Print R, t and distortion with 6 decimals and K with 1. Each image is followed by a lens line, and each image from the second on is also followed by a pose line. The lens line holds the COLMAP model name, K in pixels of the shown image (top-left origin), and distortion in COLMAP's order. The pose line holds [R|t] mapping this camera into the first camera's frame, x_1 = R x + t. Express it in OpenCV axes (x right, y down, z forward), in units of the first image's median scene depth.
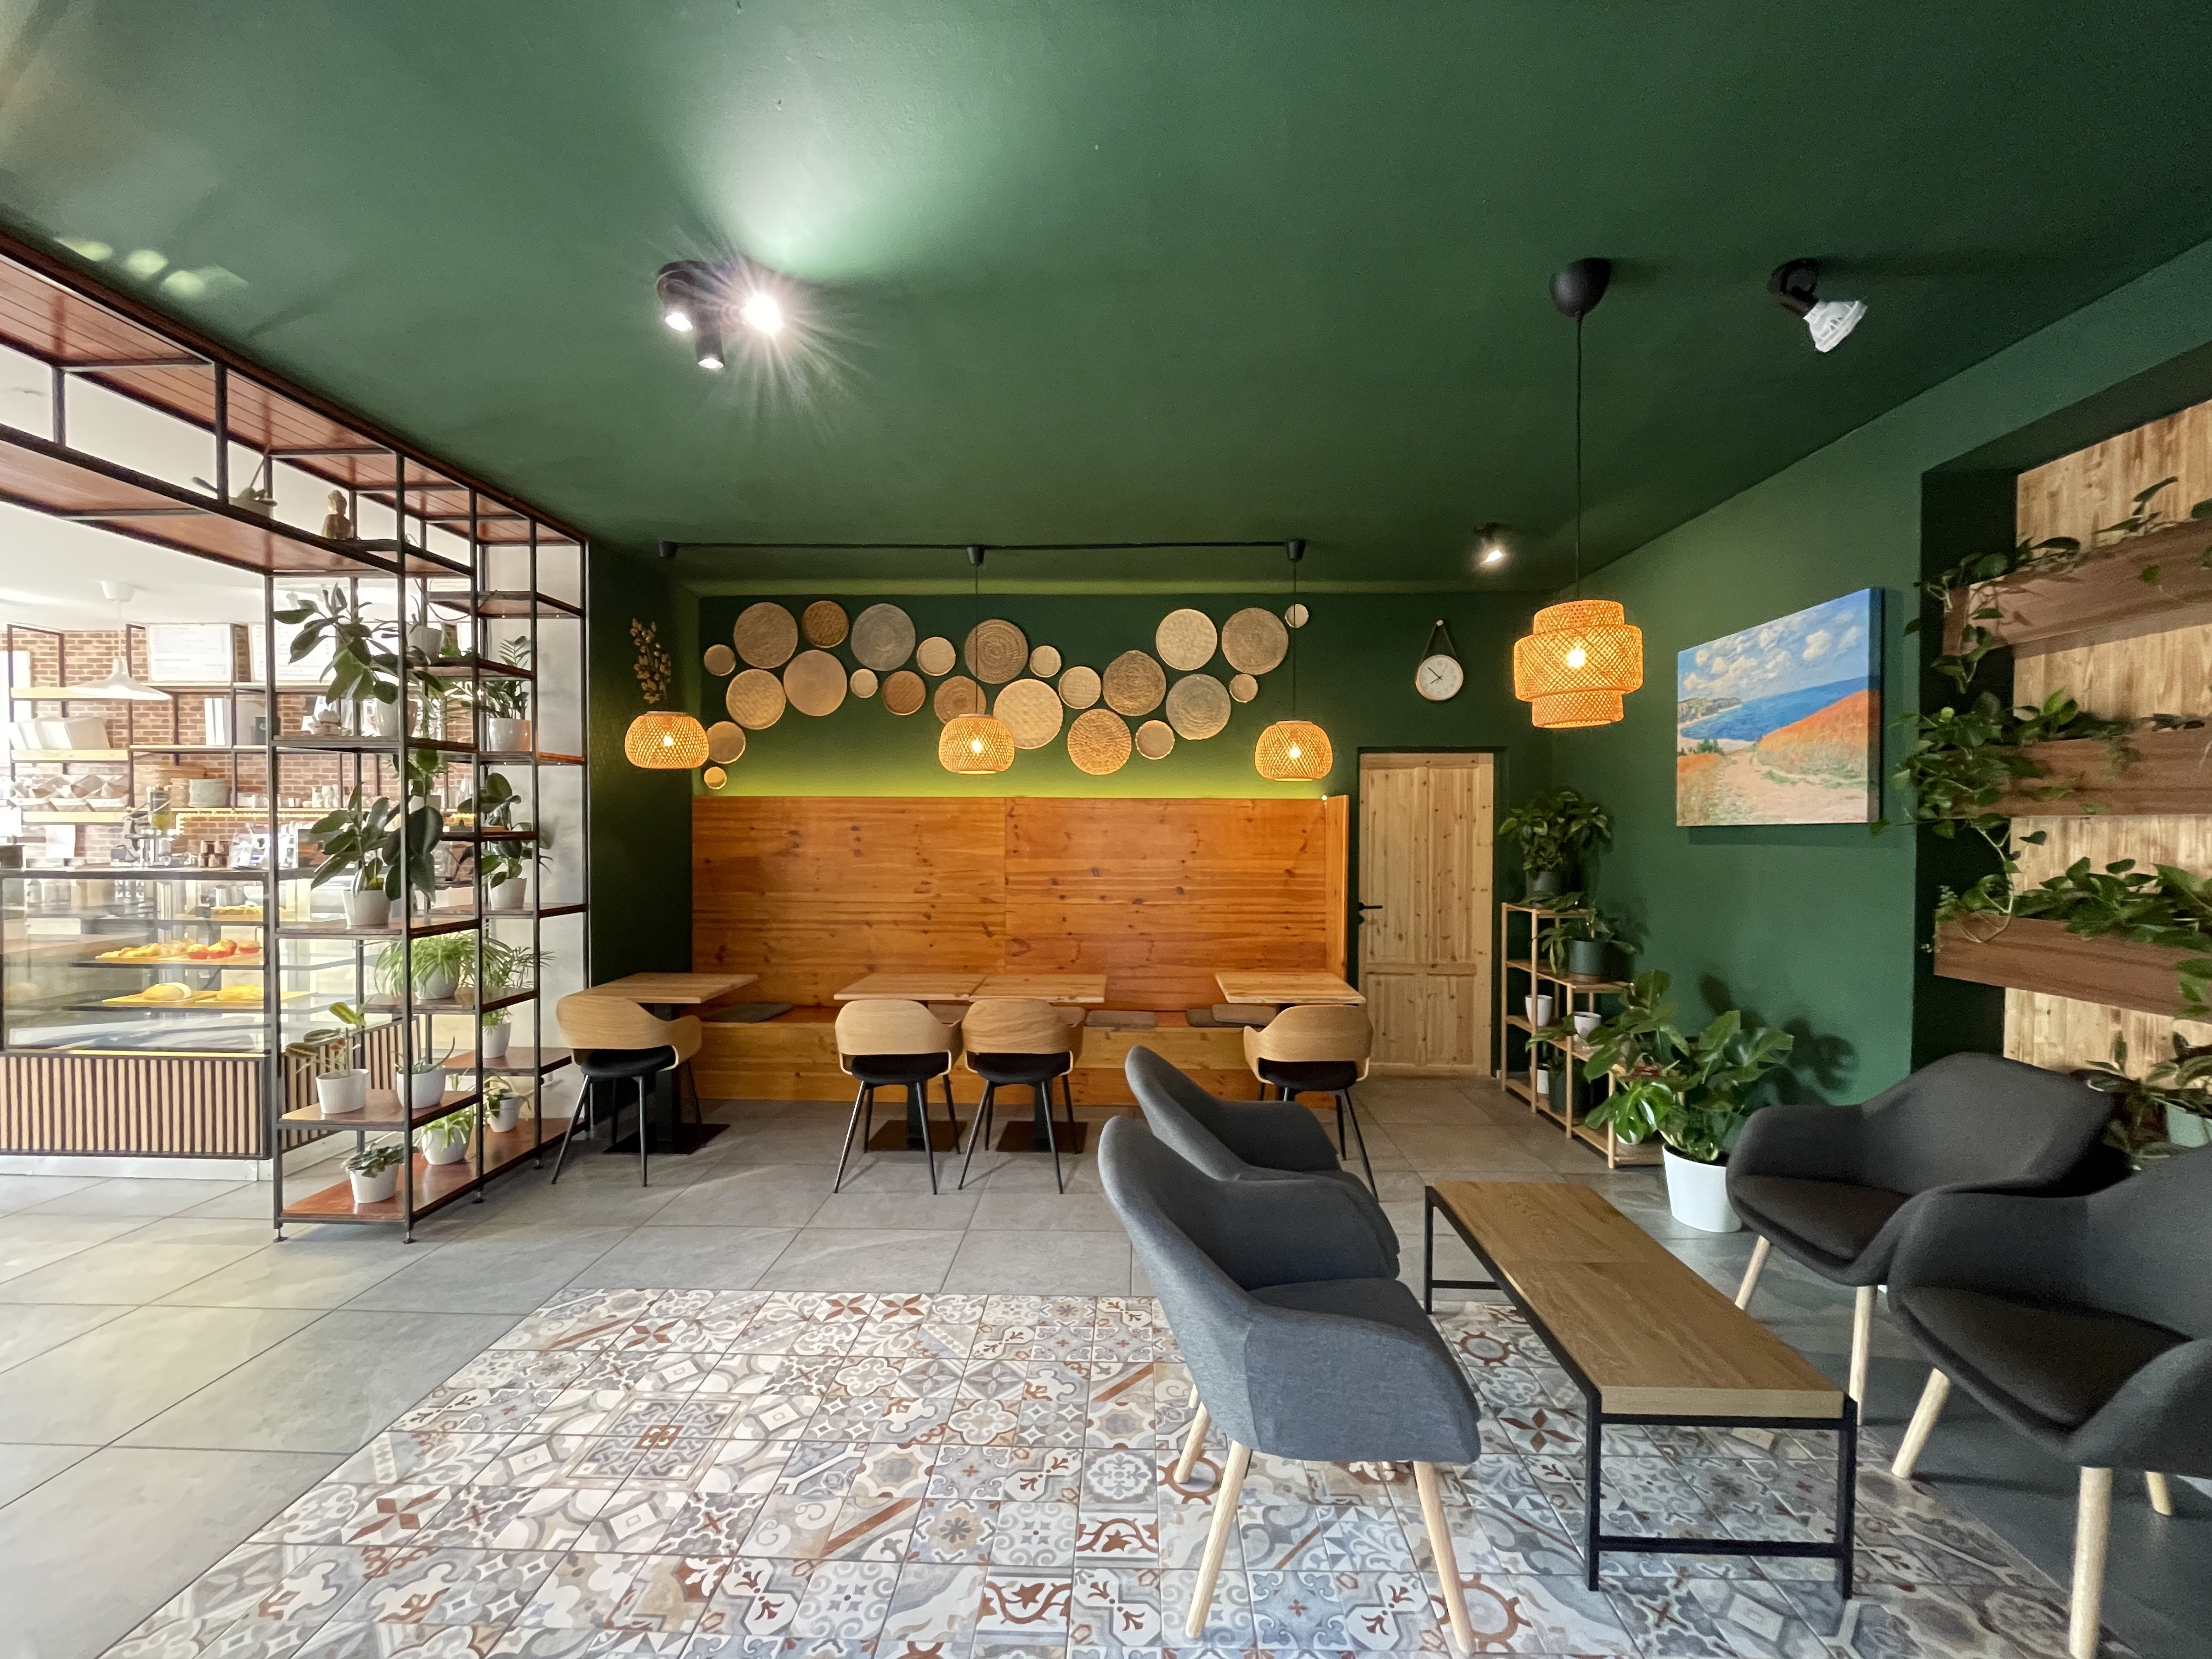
lens RADIAL K [[895.0, 0, 1114.9], [0, 895.0, 837.3], [0, 0, 1]] dist [-0.001416, -0.000105]
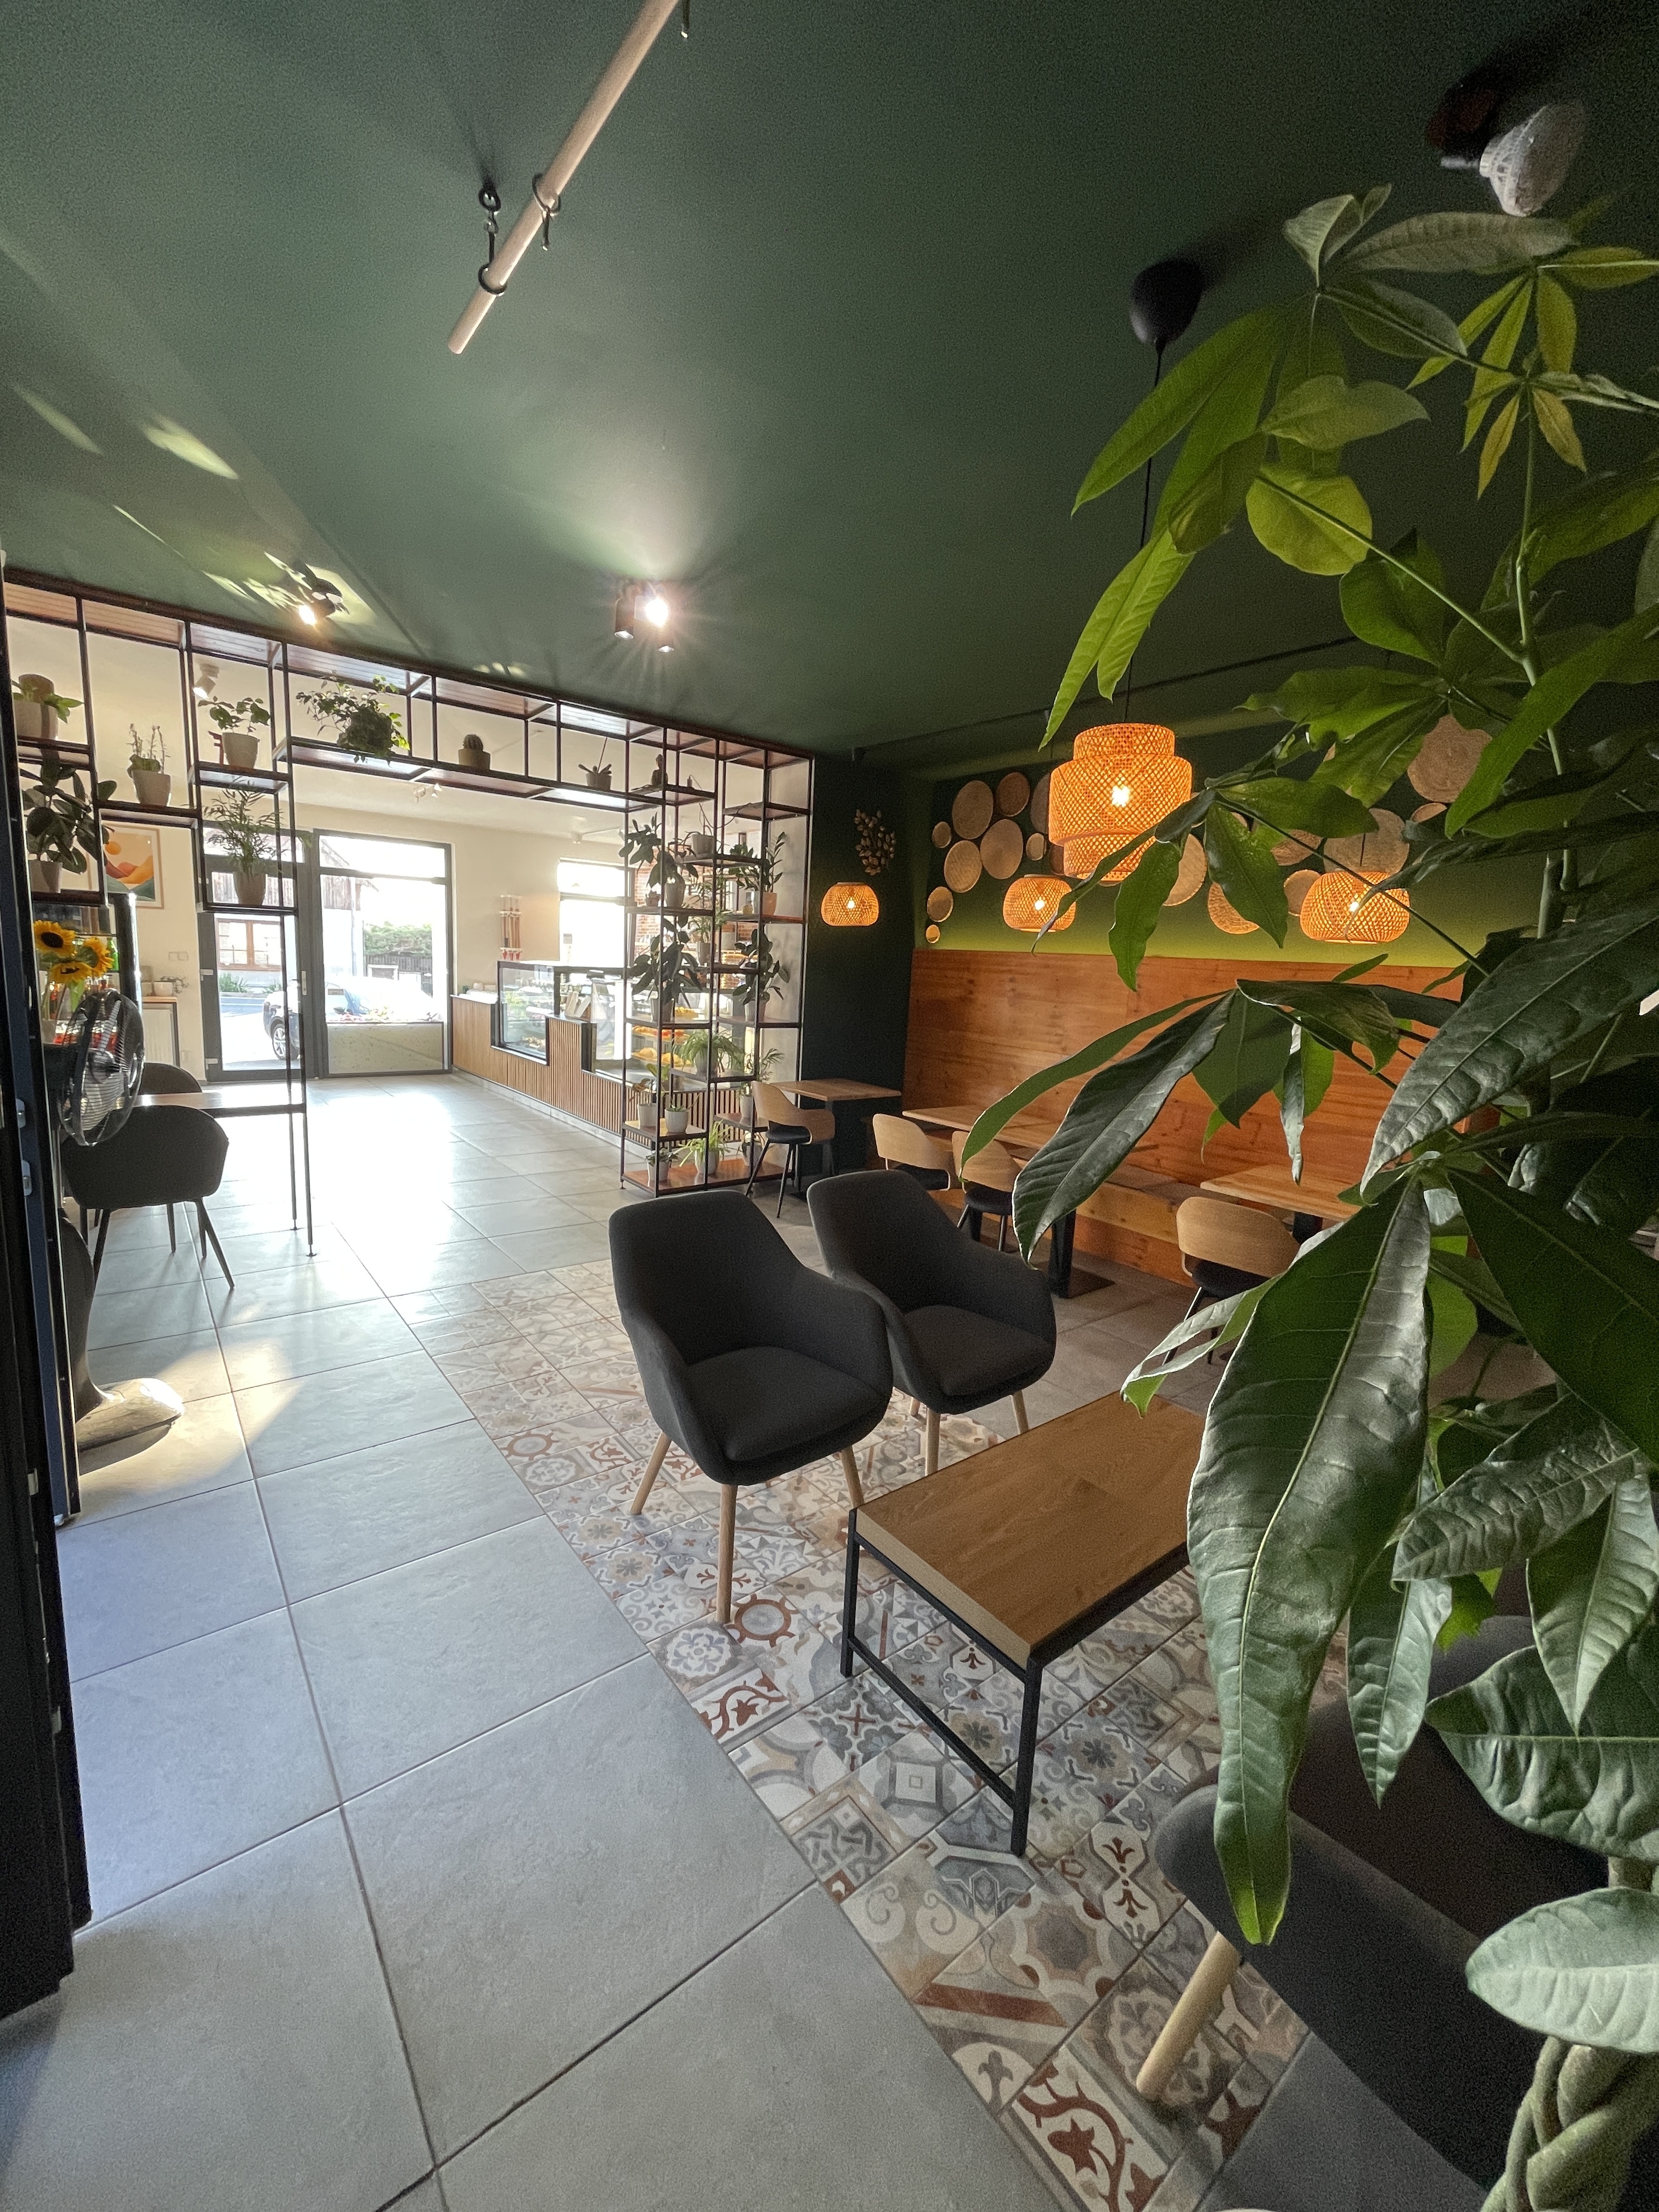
lens RADIAL K [[895.0, 0, 841.1], [0, 895.0, 1096.4], [0, 0, 1]] dist [-0.001416, -0.000105]
pose [[0.643842, 0.143033, -0.751671, 0.657508], [-0.058830, 0.988718, 0.137749, -0.012350], [0.762894, -0.044467, 0.644993, 0.160950]]
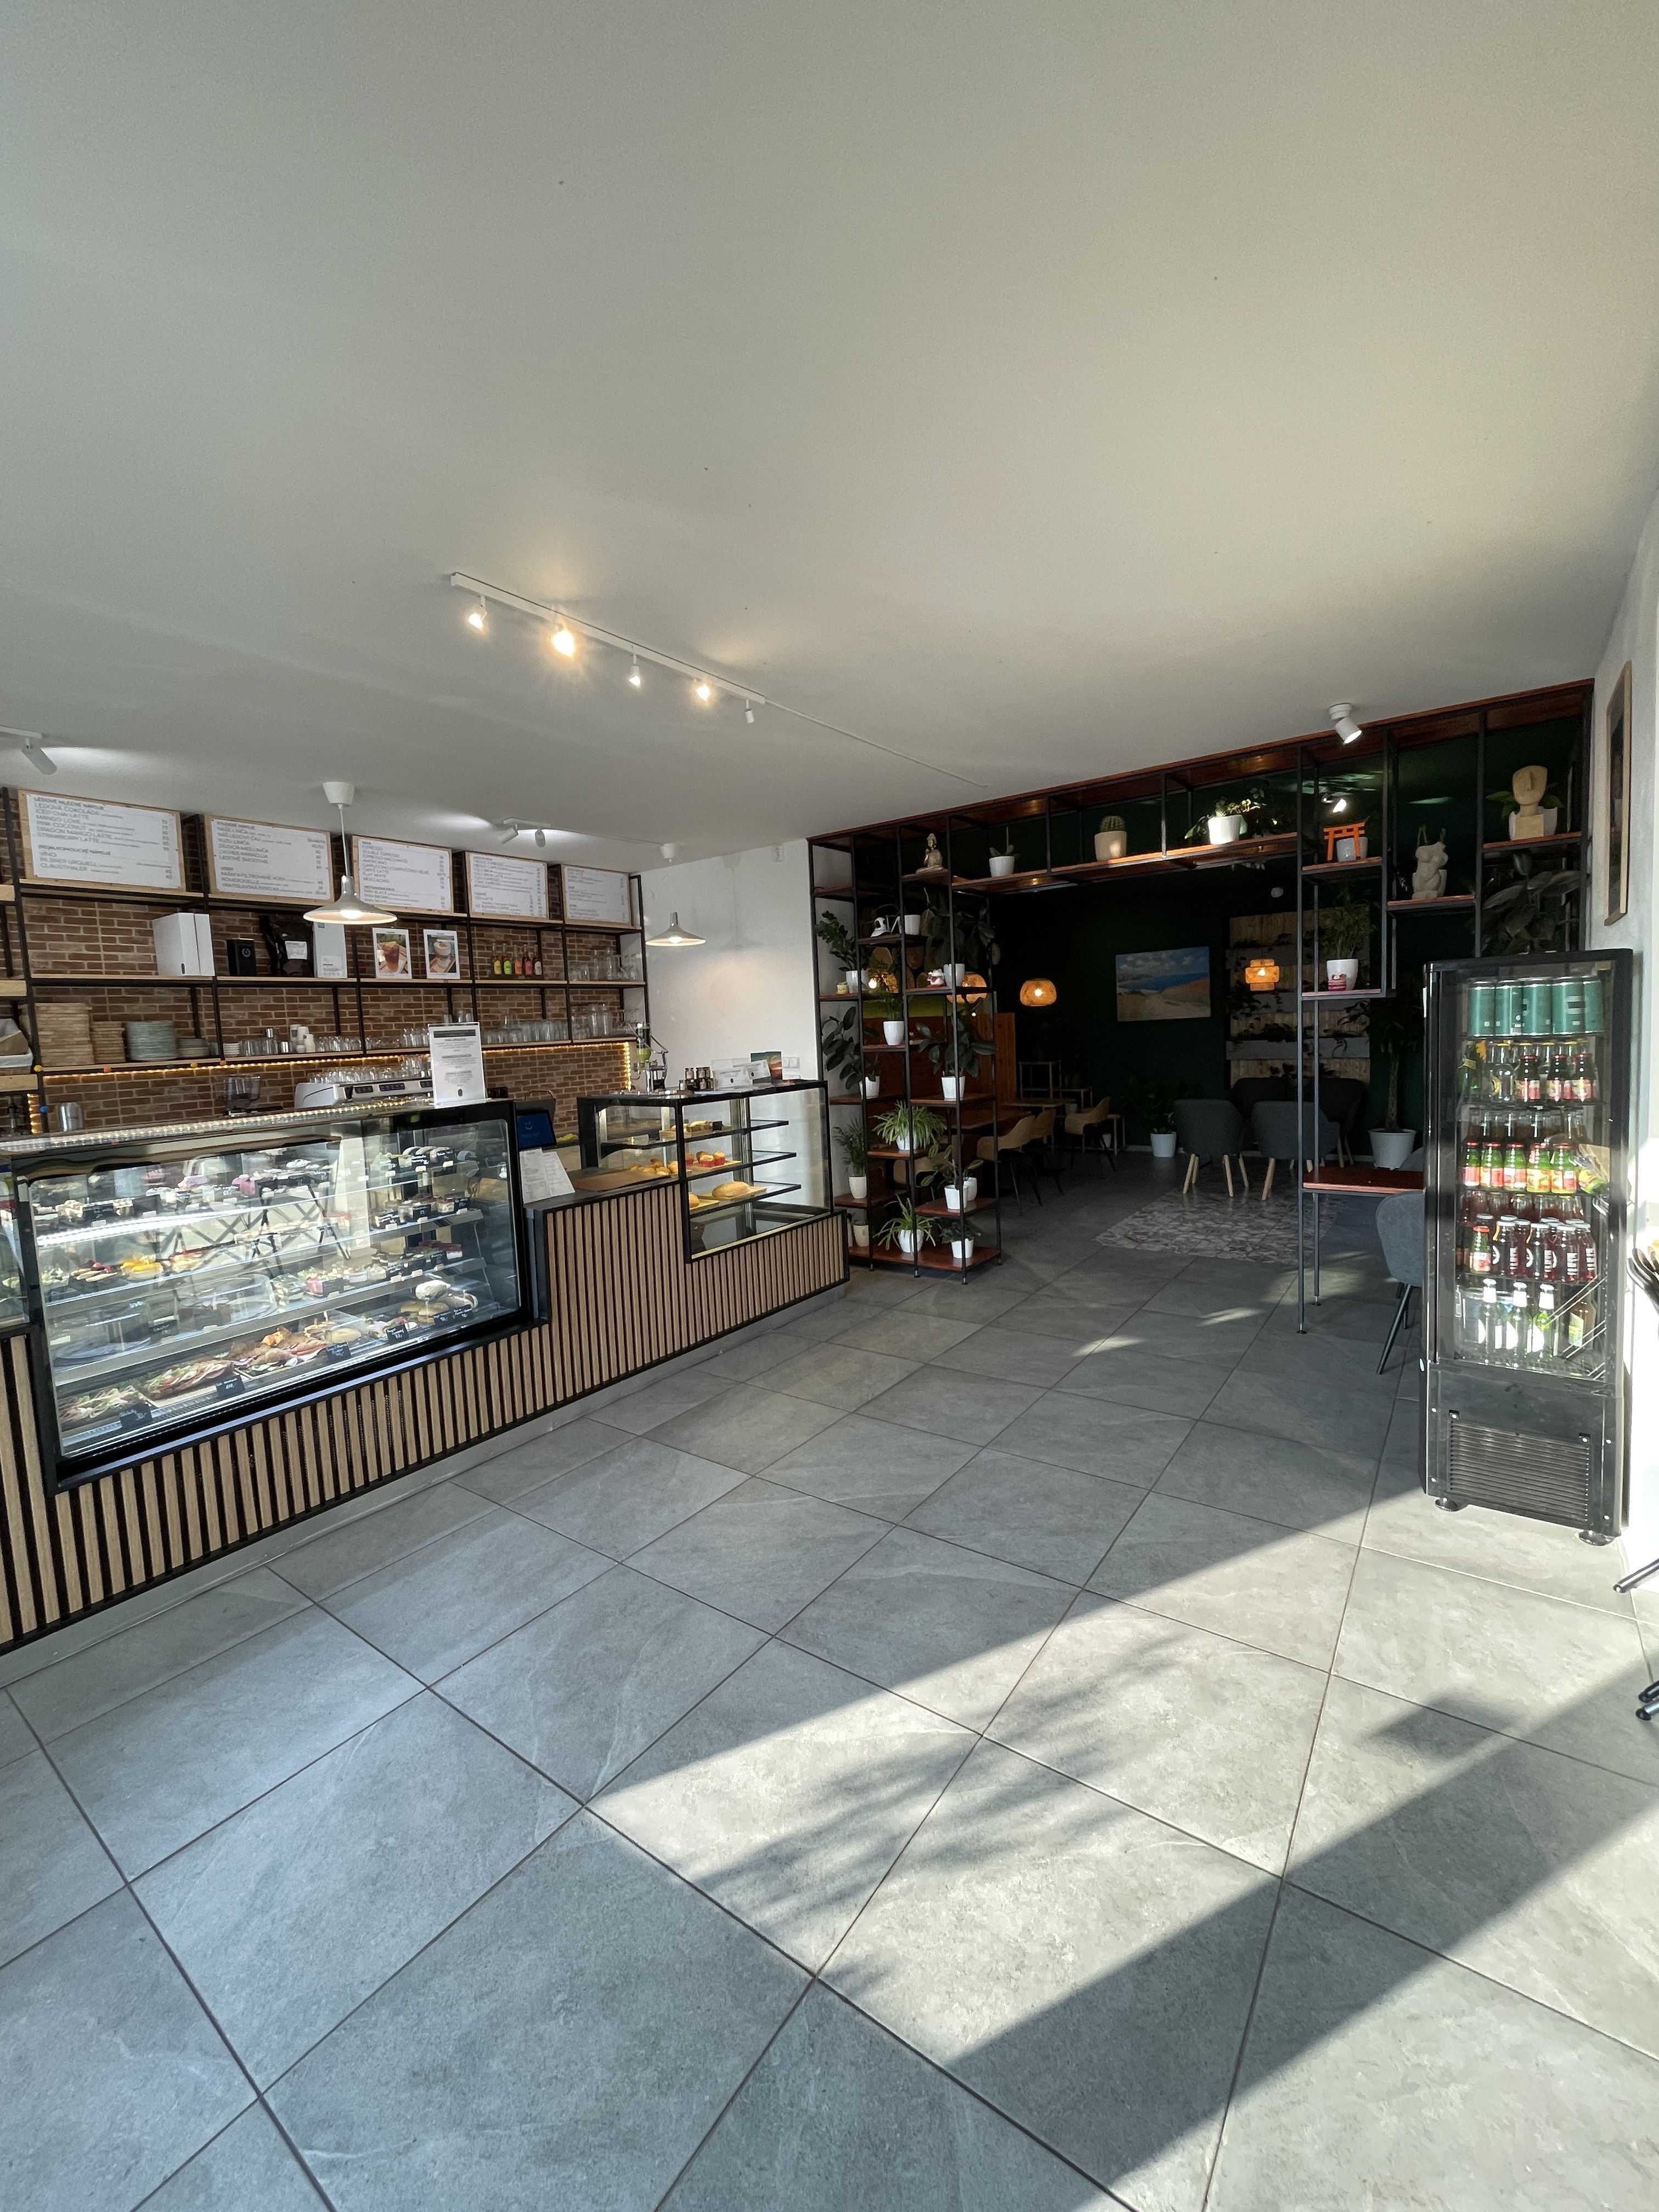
lens RADIAL K [[895.0, 0, 826.4], [0, 895.0, 1097.9], [0, 0, 1]] dist [-0.001416, -0.000105]
pose [[0.570941, -0.095262, 0.815446, -2.394835], [0.058135, 0.995443, 0.075586, -0.045312], [-0.818931, 0.004251, 0.573877, 0.225938]]
